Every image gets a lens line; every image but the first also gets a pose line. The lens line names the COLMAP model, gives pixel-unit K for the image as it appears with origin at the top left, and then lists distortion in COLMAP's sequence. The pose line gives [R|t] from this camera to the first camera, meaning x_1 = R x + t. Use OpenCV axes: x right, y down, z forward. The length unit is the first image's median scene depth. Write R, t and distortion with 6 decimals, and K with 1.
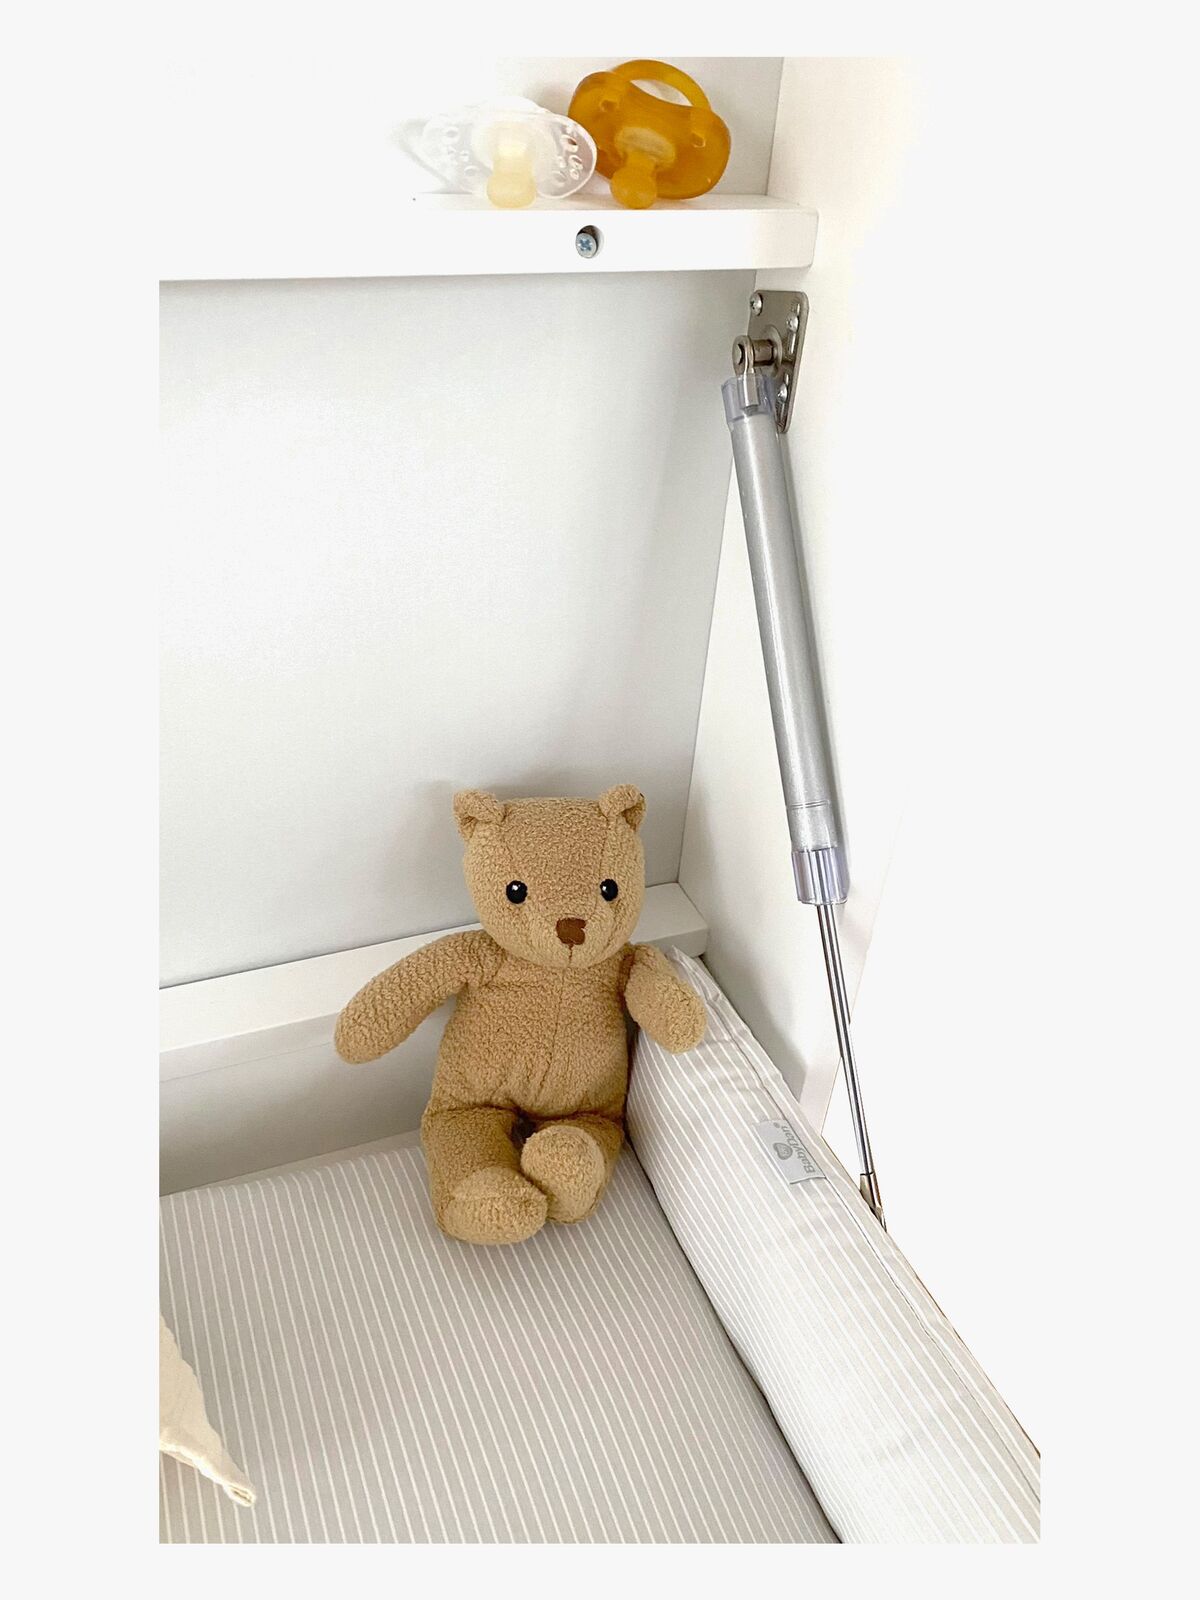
lens RADIAL K [[1247.1, 0, 600.0], [0, 1247.1, 800.0], [0, 0, 1]] dist [0.044478, 0.001601]
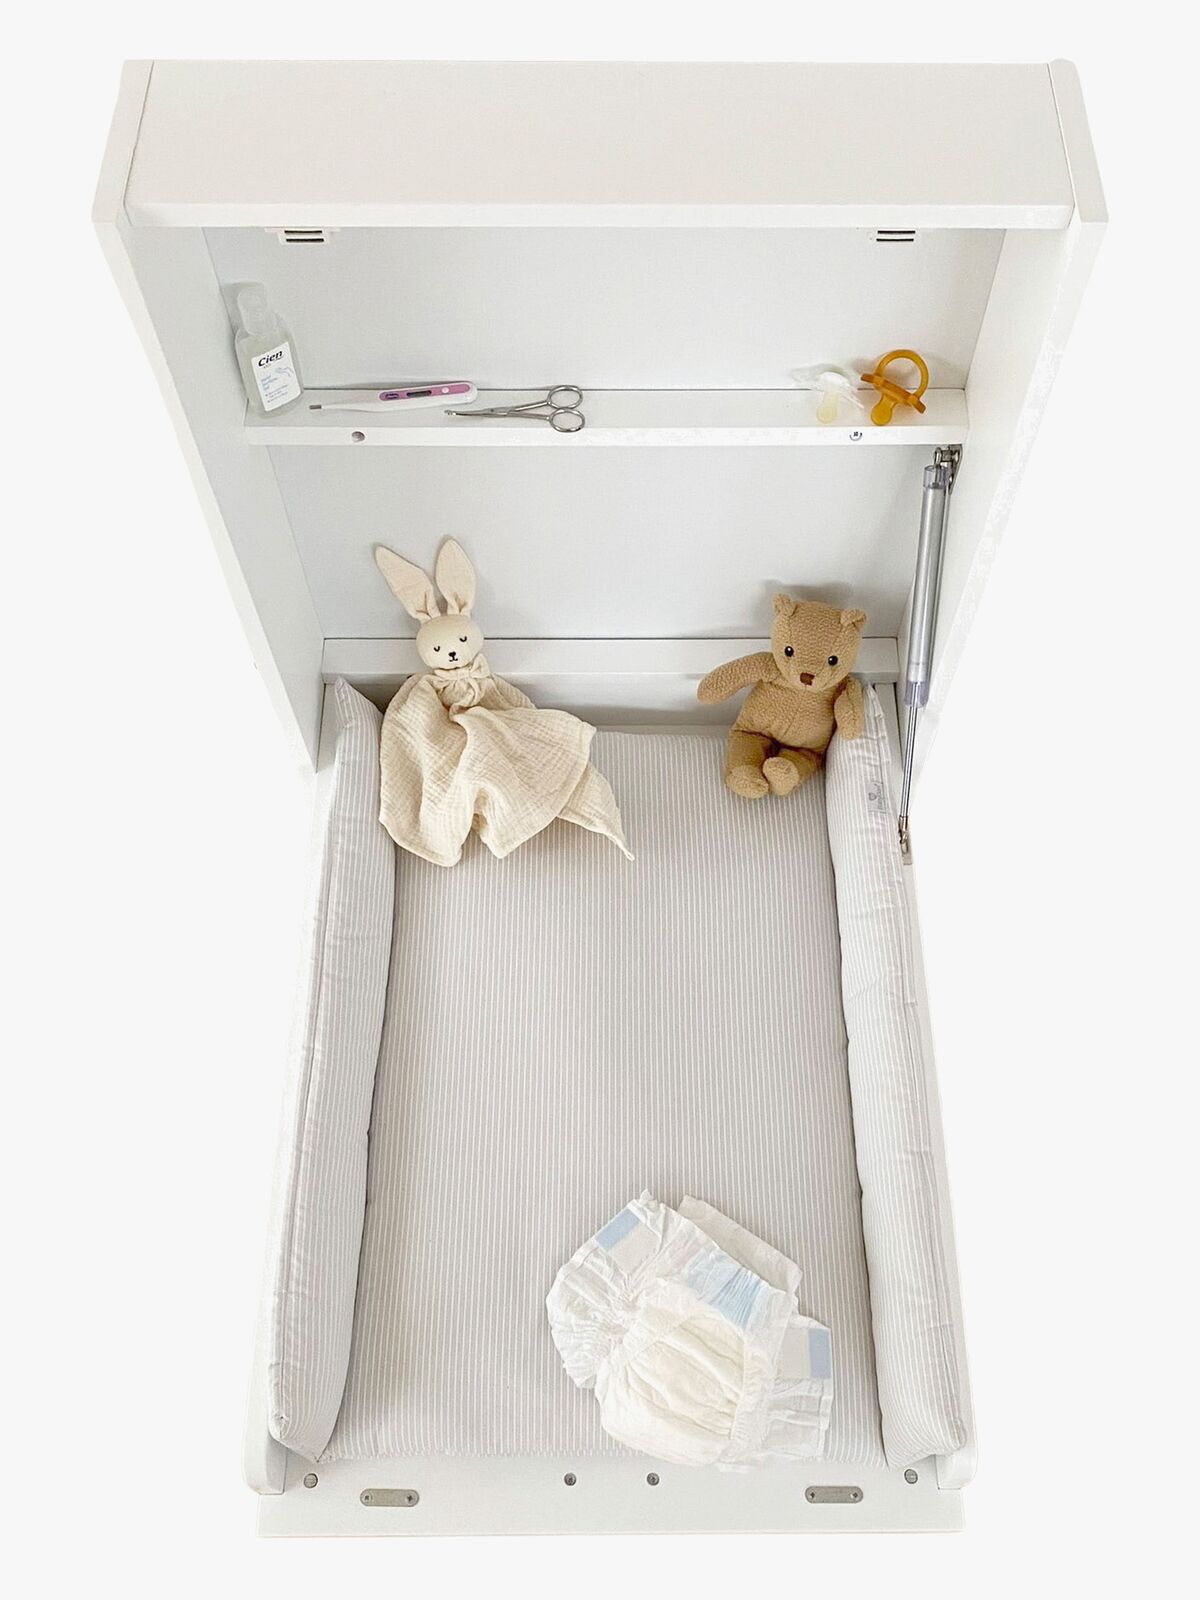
lens RADIAL K [[1247.1, 0, 600.0], [0, 1247.1, 800.0], [0, 0, 1]] dist [0.044478, 0.001601]
pose [[0.925086, 0.283961, -0.252155, 0.245669], [-0.159112, 0.892719, 0.421588, -0.552473], [0.344819, -0.349884, 0.871023, -1.069497]]
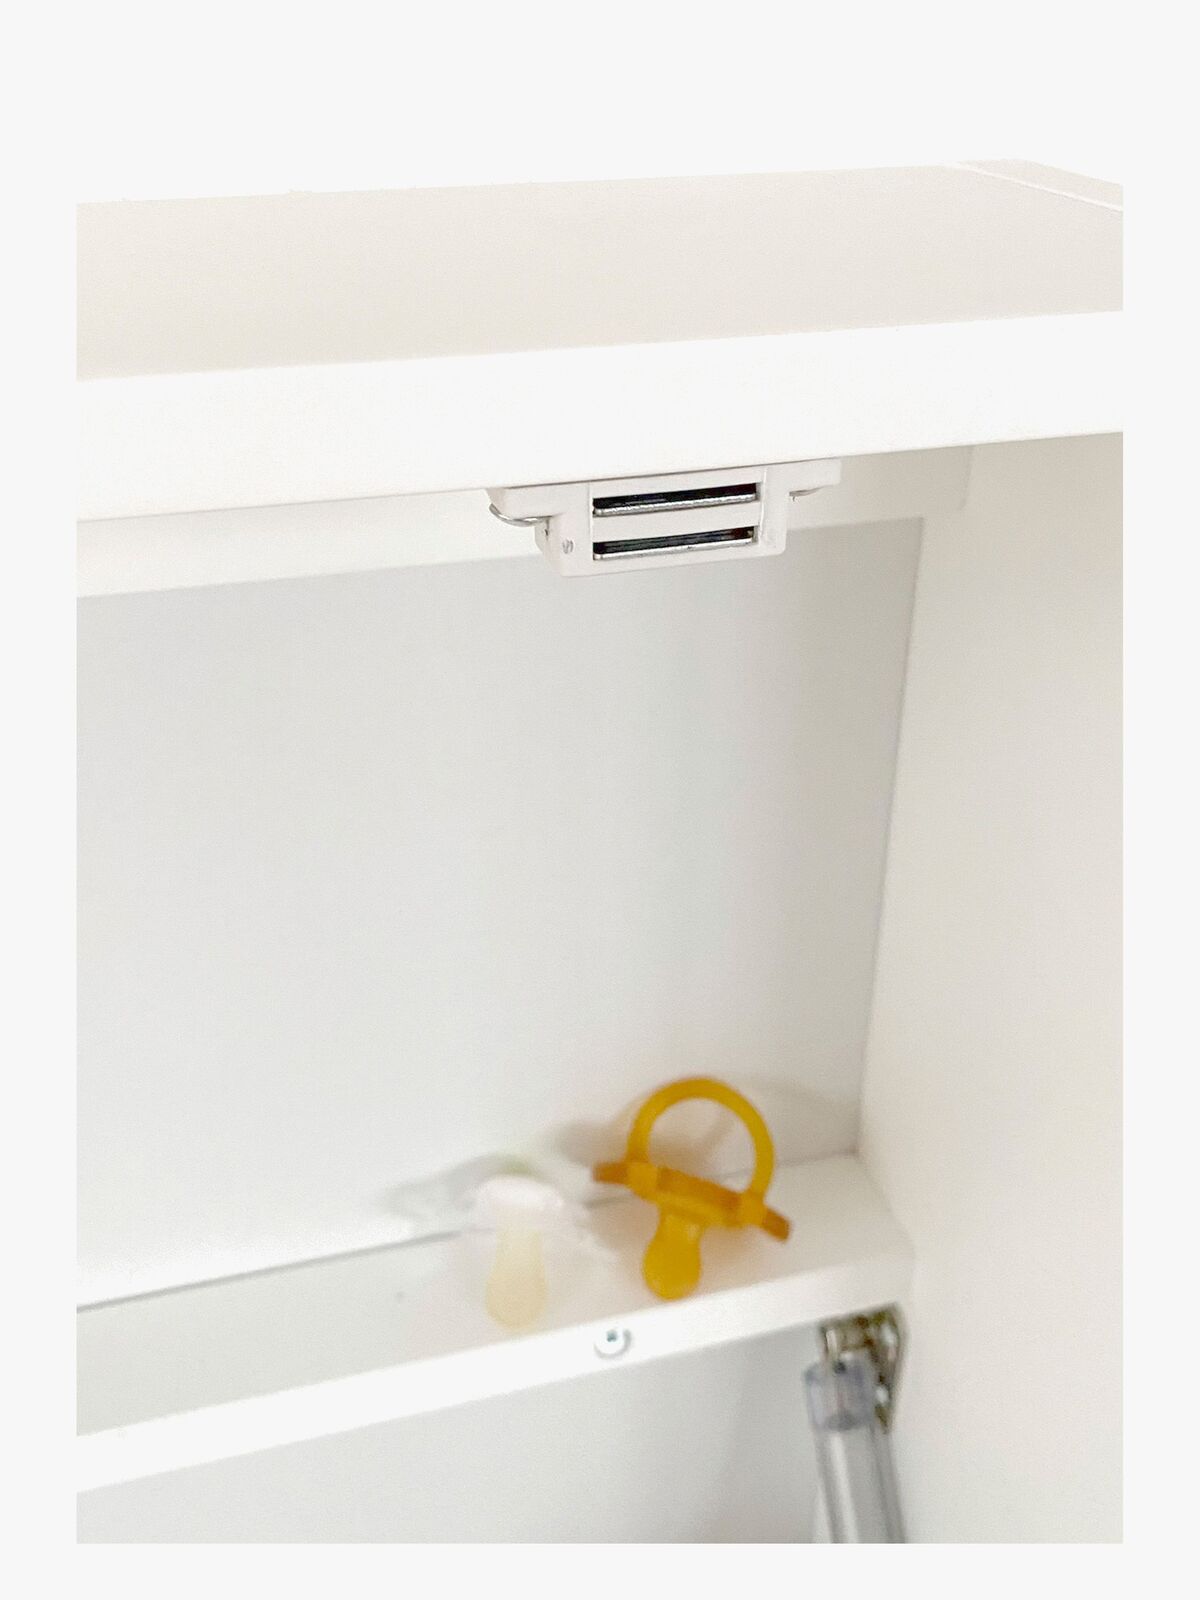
lens RADIAL K [[1247.1, 0, 600.0], [0, 1247.1, 800.0], [0, 0, 1]] dist [0.044478, 0.001601]
pose [[0.996861, -0.024897, -0.075153, 0.036151], [0.009027, 0.978822, -0.204516, -0.454676], [0.078654, 0.203196, 0.975974, 0.120665]]
